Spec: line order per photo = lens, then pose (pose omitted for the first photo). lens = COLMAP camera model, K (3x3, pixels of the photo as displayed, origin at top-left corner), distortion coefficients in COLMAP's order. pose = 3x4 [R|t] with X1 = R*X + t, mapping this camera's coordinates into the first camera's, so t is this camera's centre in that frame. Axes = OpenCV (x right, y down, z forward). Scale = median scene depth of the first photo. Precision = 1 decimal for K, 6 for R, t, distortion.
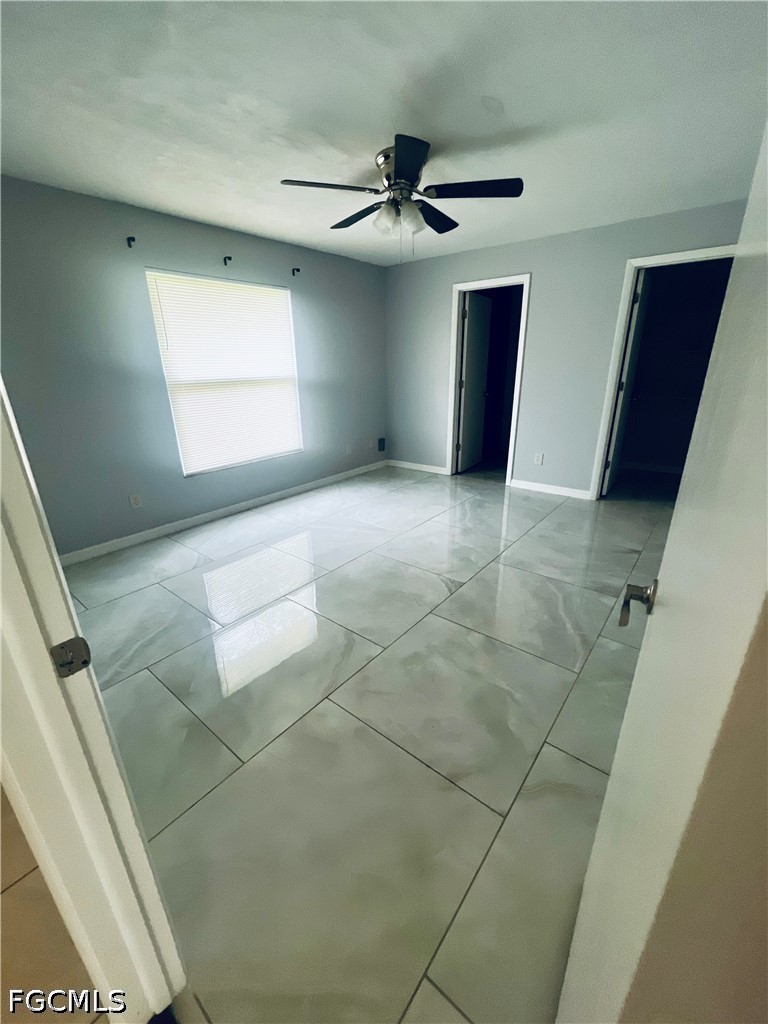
lens RADIAL K [[414.0, 0, 385.1], [0, 414.0, 513.4], [0, 0, 1]] dist [-0.000317, 0.000835]
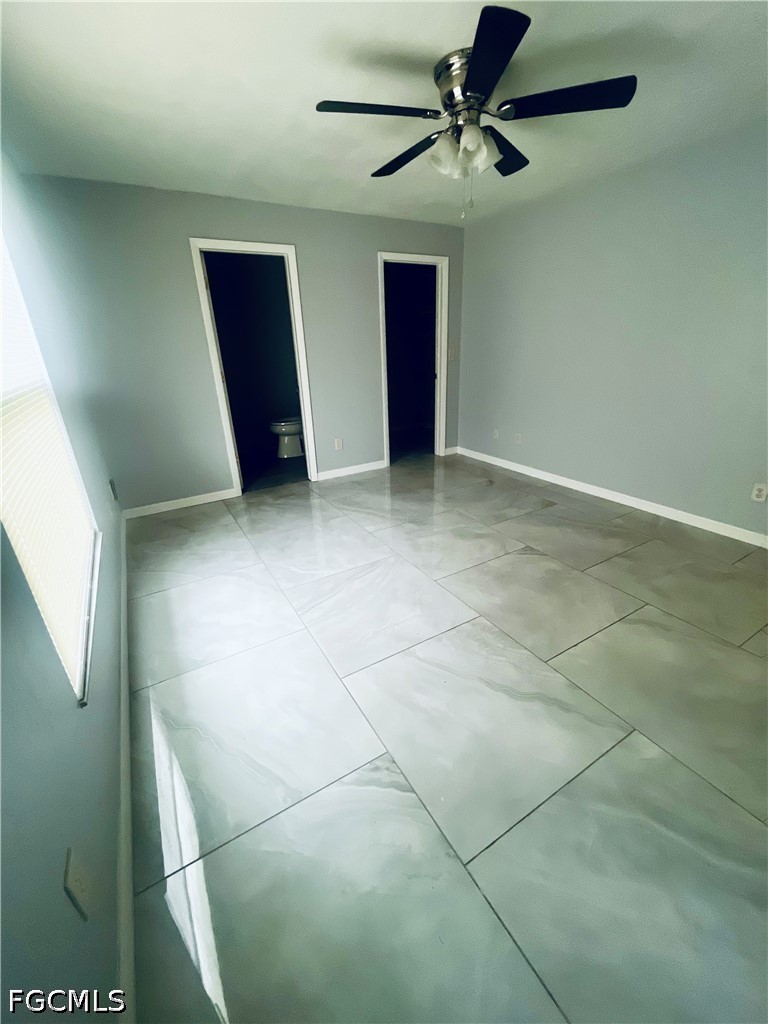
lens RADIAL K [[414.0, 0, 384.7], [0, 414.0, 513.0], [0, 0, 1]] dist [-0.000317, 0.000835]
pose [[0.351828, -0.356341, 0.865586, -0.671589], [0.348919, 0.907989, 0.231975, -0.230134], [-0.868604, 0.220404, 0.443790, 0.665370]]
